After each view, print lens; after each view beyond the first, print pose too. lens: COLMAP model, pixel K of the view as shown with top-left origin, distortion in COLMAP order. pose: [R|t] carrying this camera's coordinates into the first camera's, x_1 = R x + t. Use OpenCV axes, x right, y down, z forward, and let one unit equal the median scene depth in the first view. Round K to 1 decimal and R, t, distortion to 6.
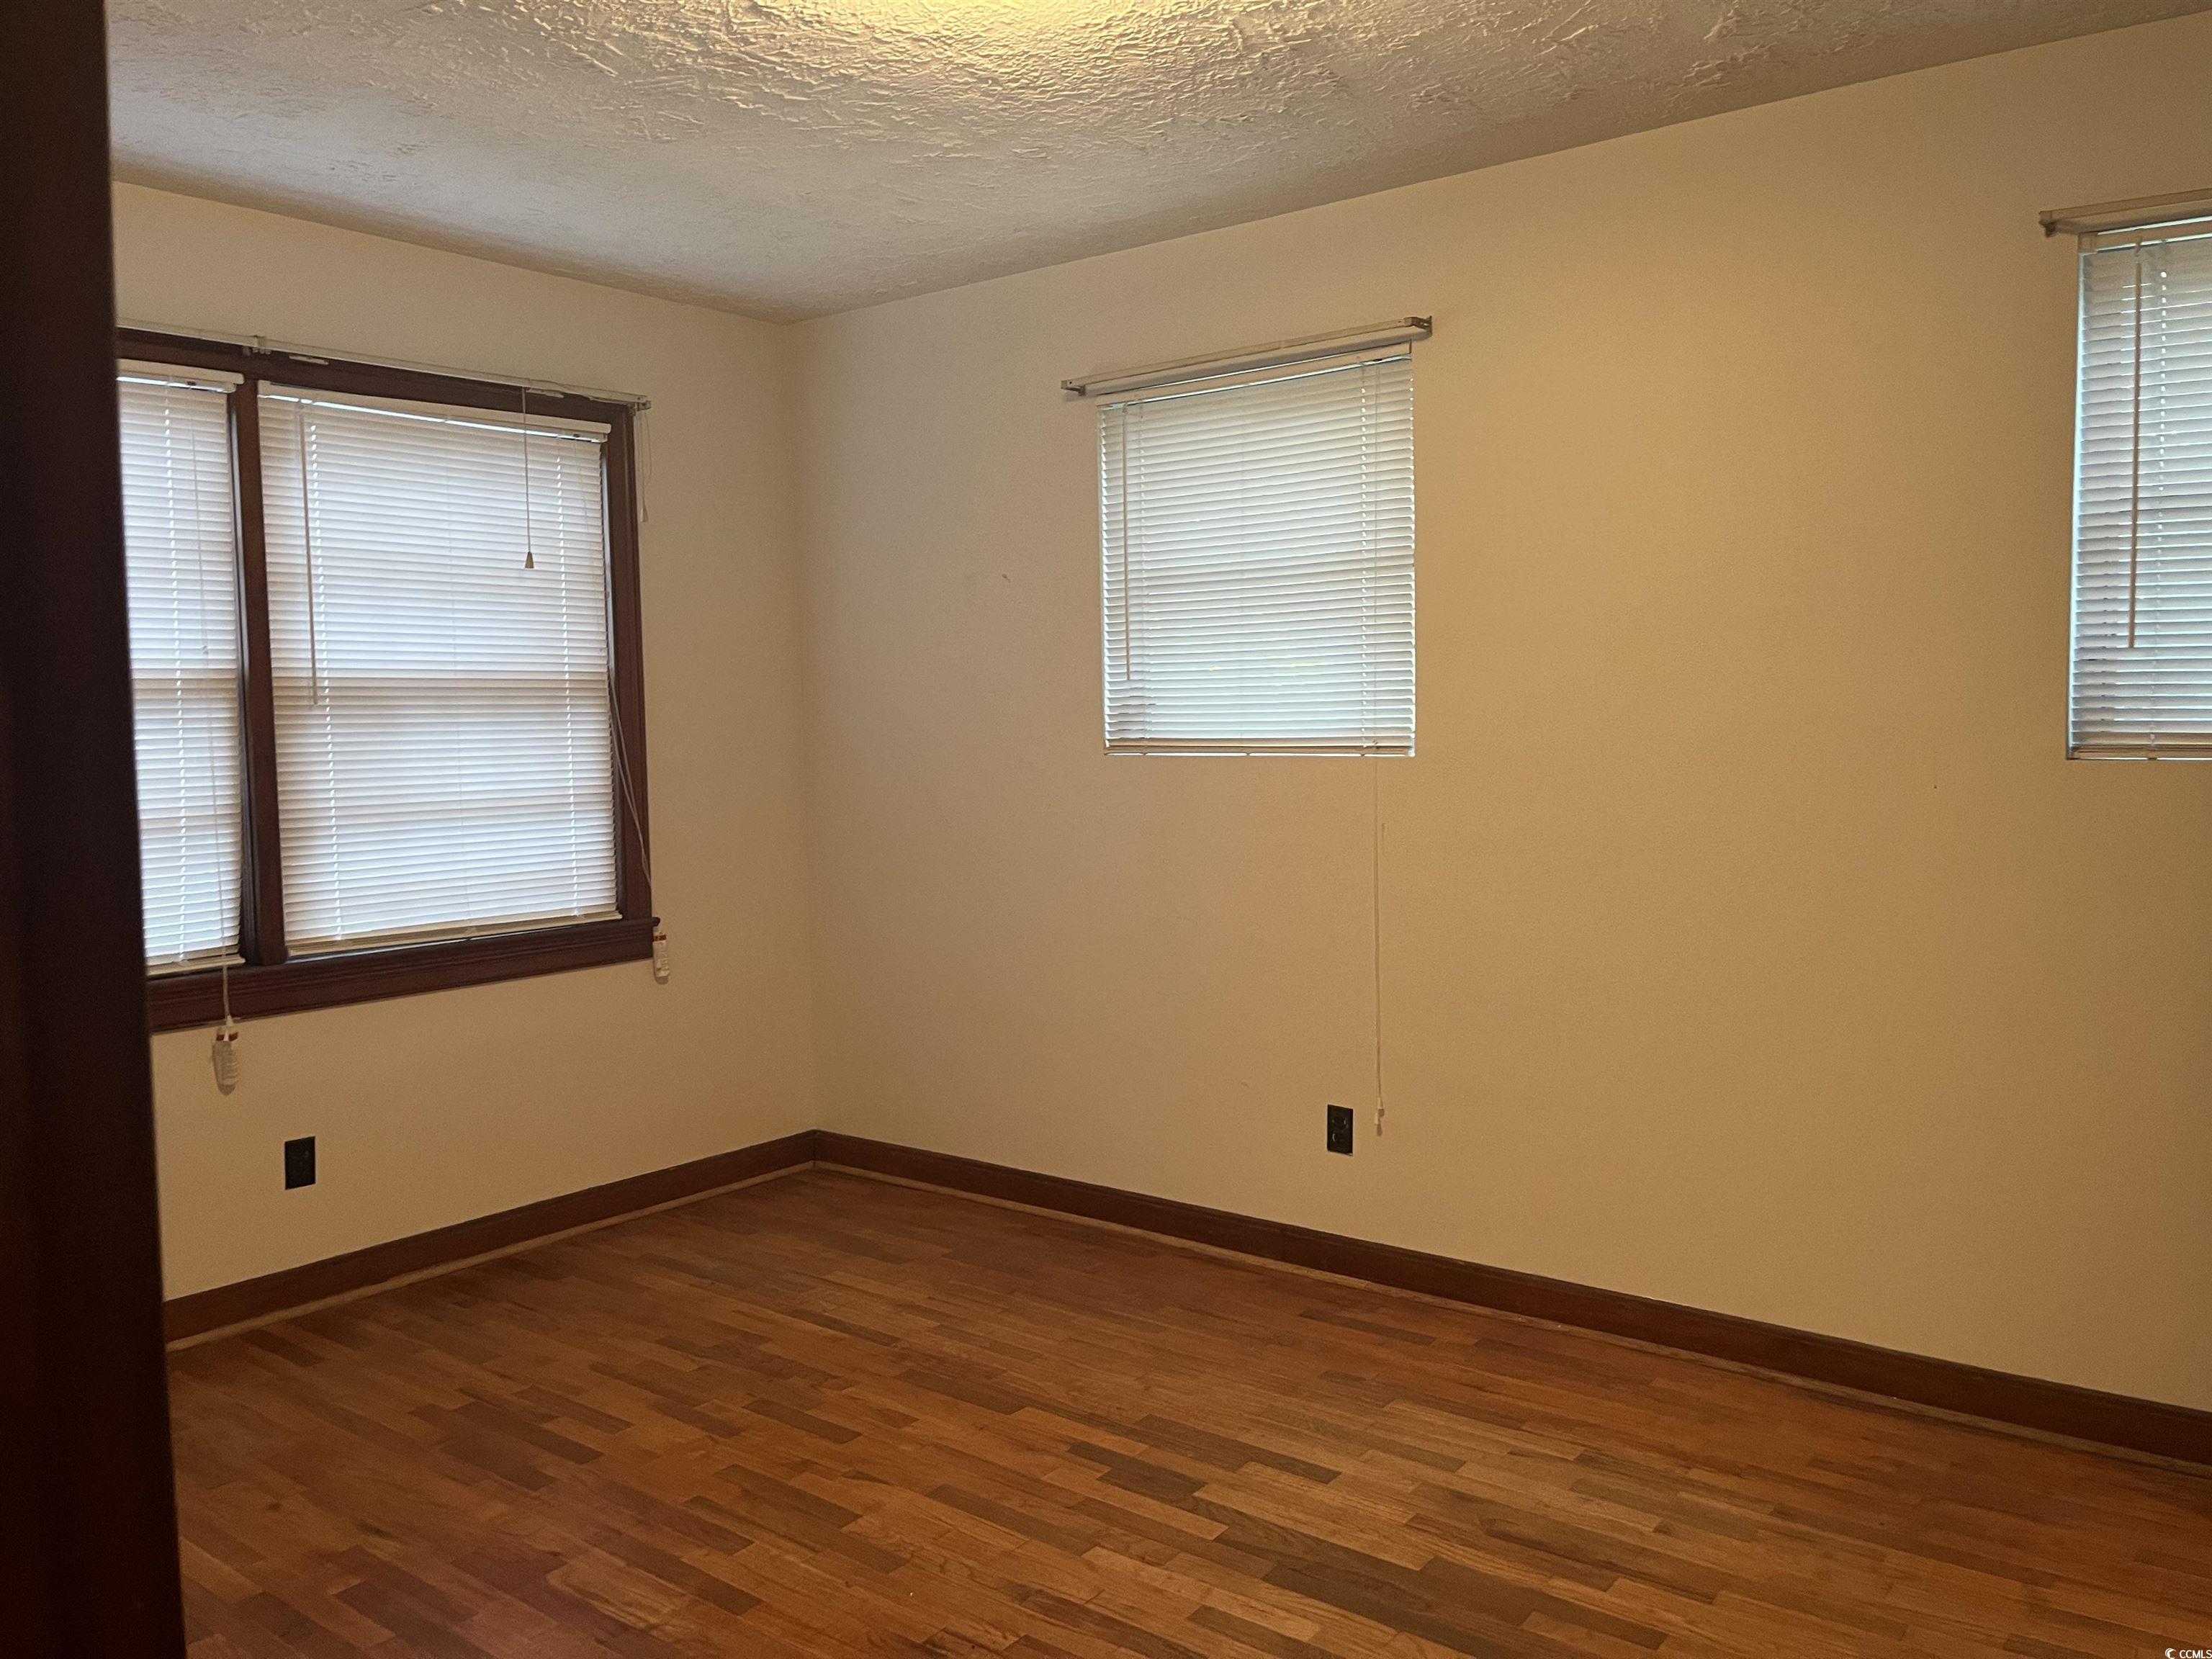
lens RADIAL K [[1677.8, 0, 1105.0], [0, 1677.8, 824.8], [0, 0, 1]] dist [0.029958, -0.027486]
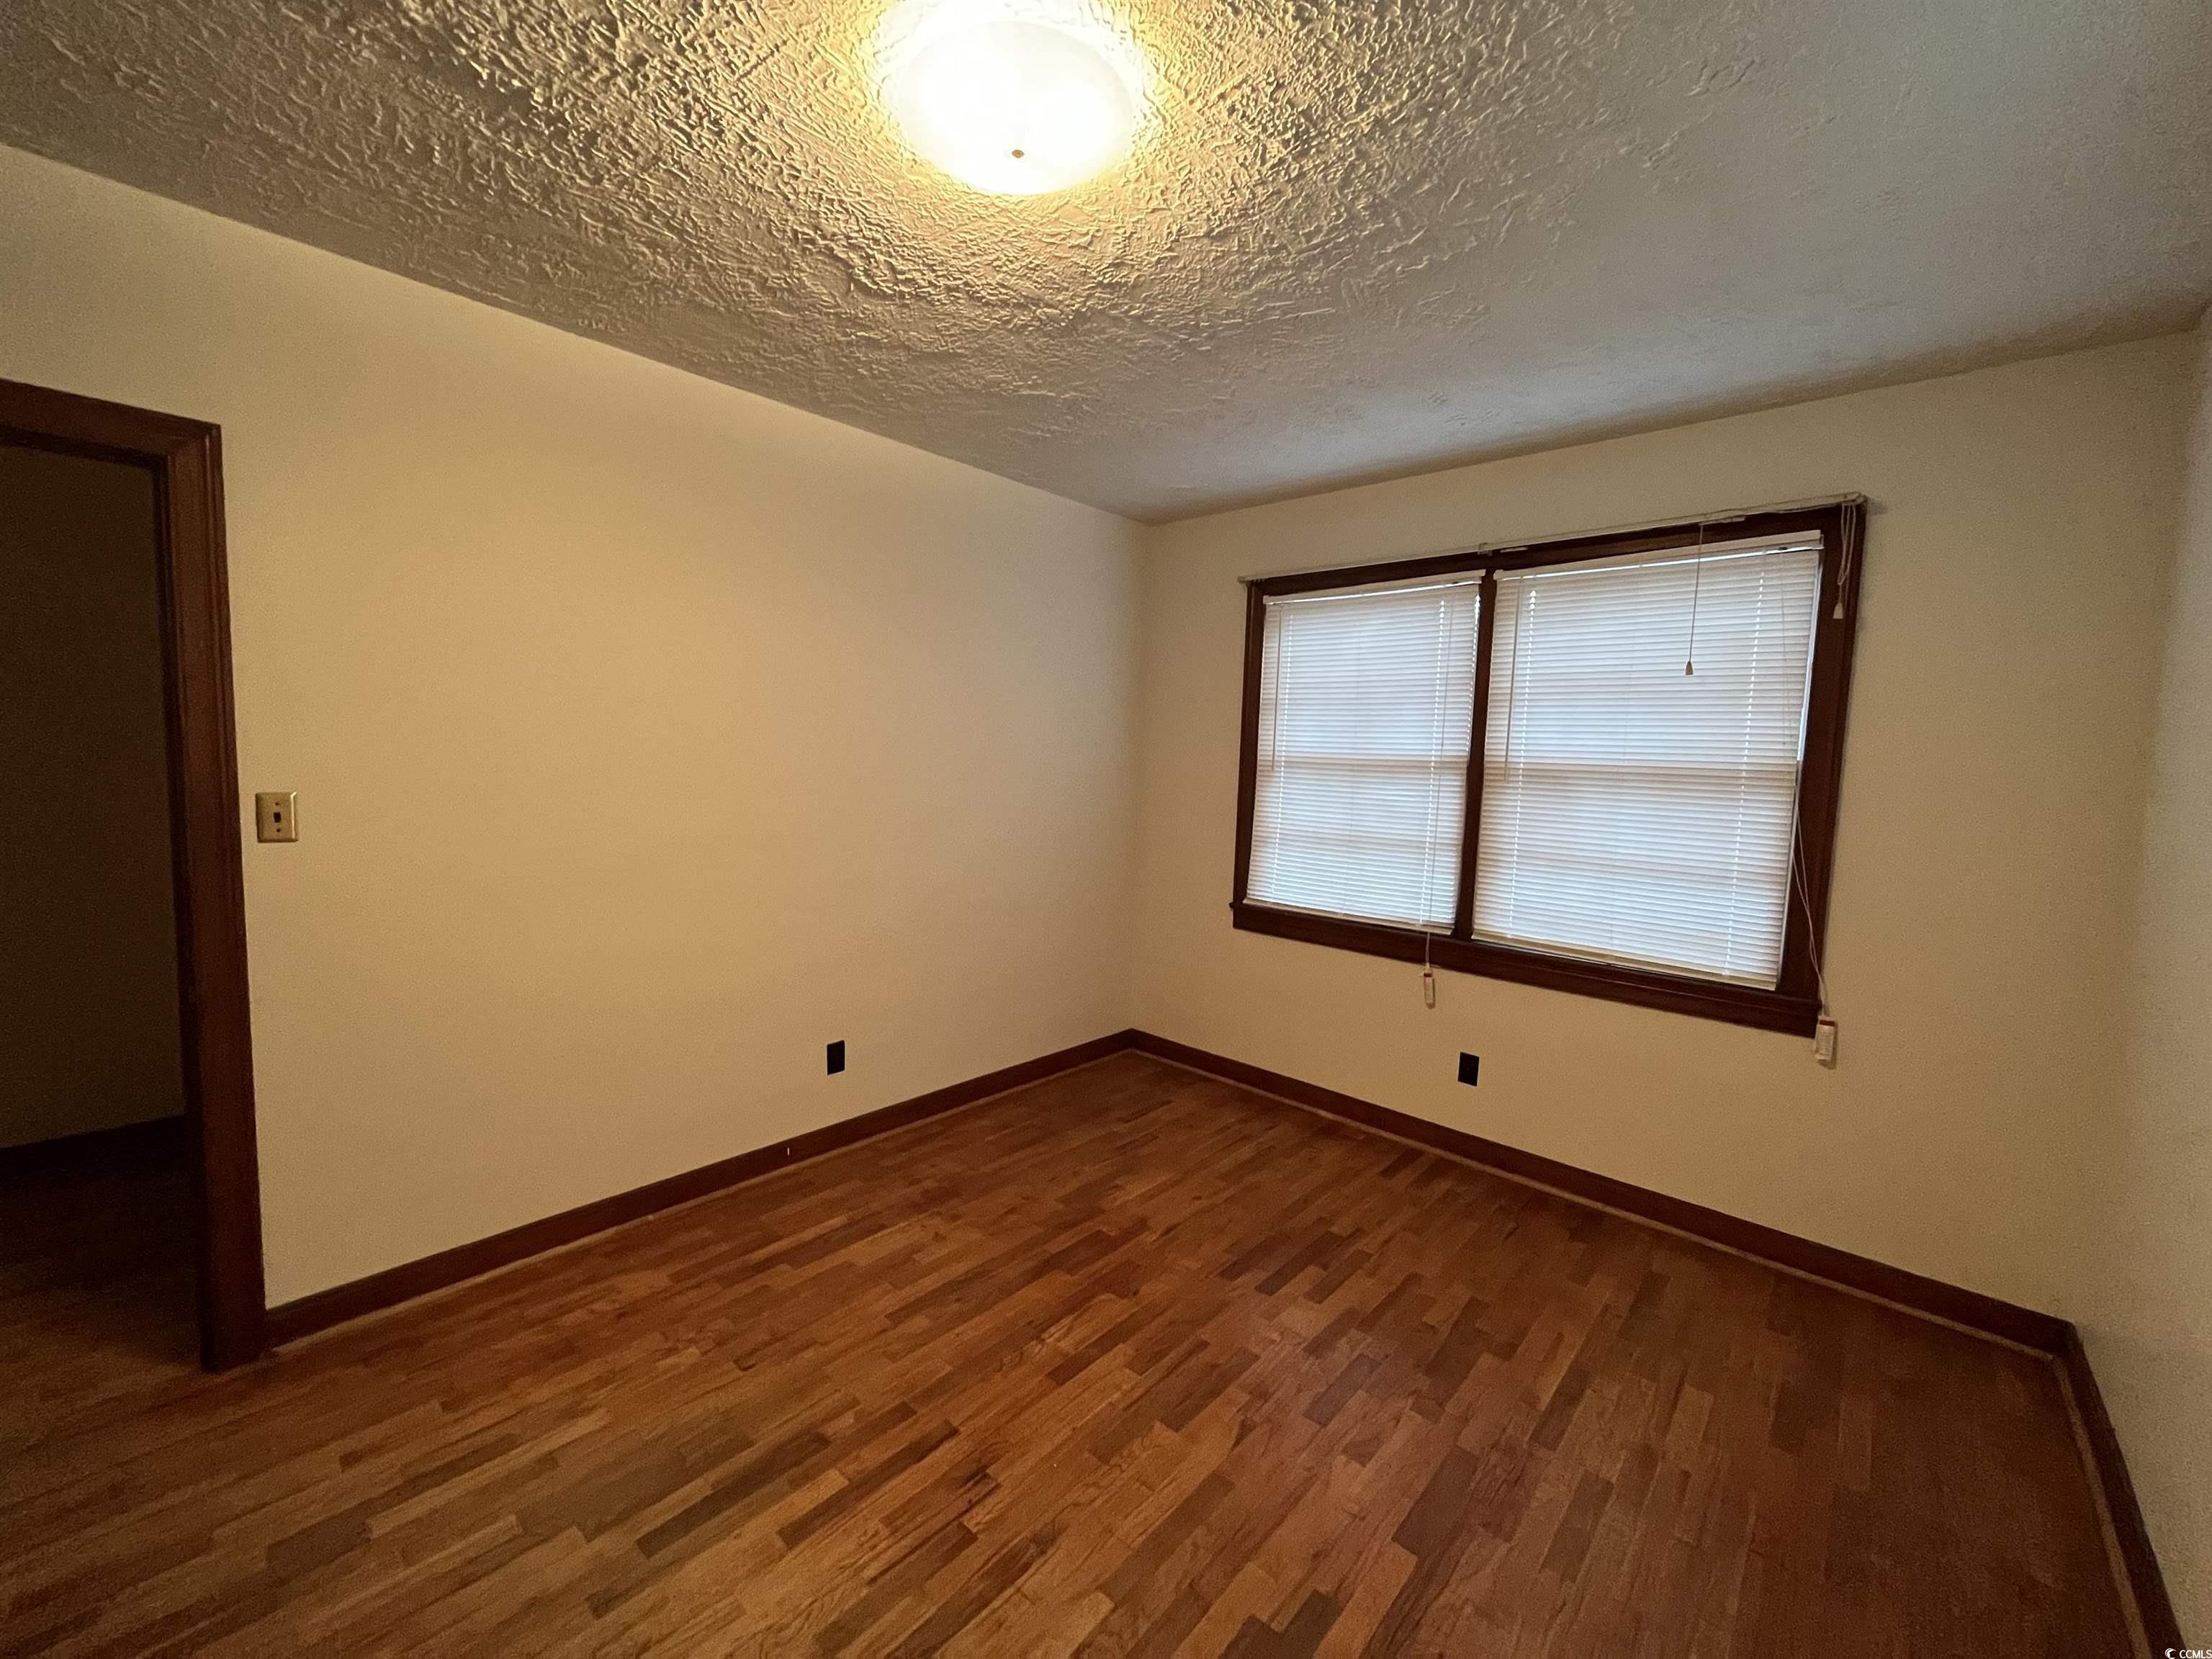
lens RADIAL K [[889.1, 0, 1101.6], [0, 889.1, 835.7], [0, 0, 1]] dist [0.002844, -0.000088]
pose [[-0.060132, 0.106977, -0.992441, 0.360175], [-0.102861, 0.988284, 0.112761, -0.076568], [0.992876, 0.108864, -0.048424, 0.705781]]
